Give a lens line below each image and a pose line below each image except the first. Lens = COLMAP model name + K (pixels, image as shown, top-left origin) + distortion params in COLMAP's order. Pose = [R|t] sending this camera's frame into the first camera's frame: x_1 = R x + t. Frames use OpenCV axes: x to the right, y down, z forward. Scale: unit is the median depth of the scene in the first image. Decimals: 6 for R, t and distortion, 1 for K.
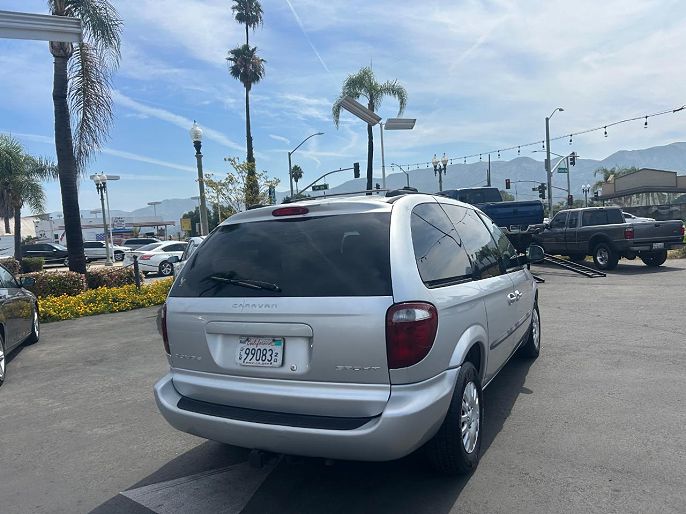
lens RADIAL K [[521.8, 0, 341.6], [0, 521.8, 254.6], [0, 0, 1]] dist [0.024986, -0.020520]
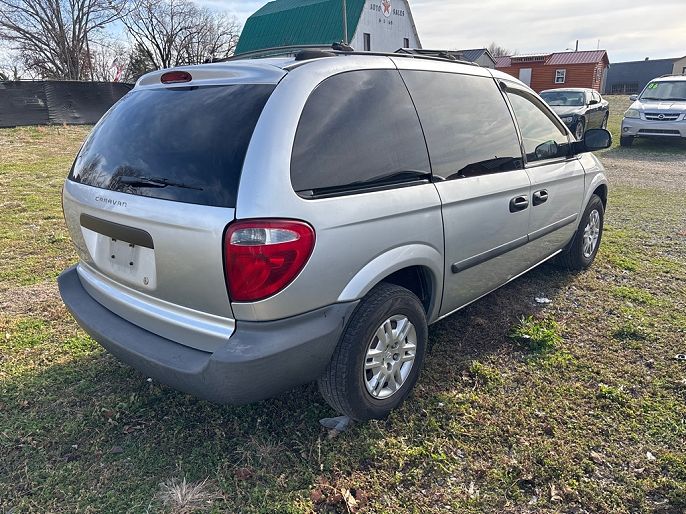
lens RADIAL K [[521.8, 0, 343.7], [0, 521.8, 261.0], [0, 0, 1]] dist [0.024986, -0.020520]
pose [[0.964200, 0.116032, -0.238444, 0.403557], [-0.043622, 0.956340, 0.288982, -0.065657], [0.261565, -0.268235, 0.927164, 0.316848]]
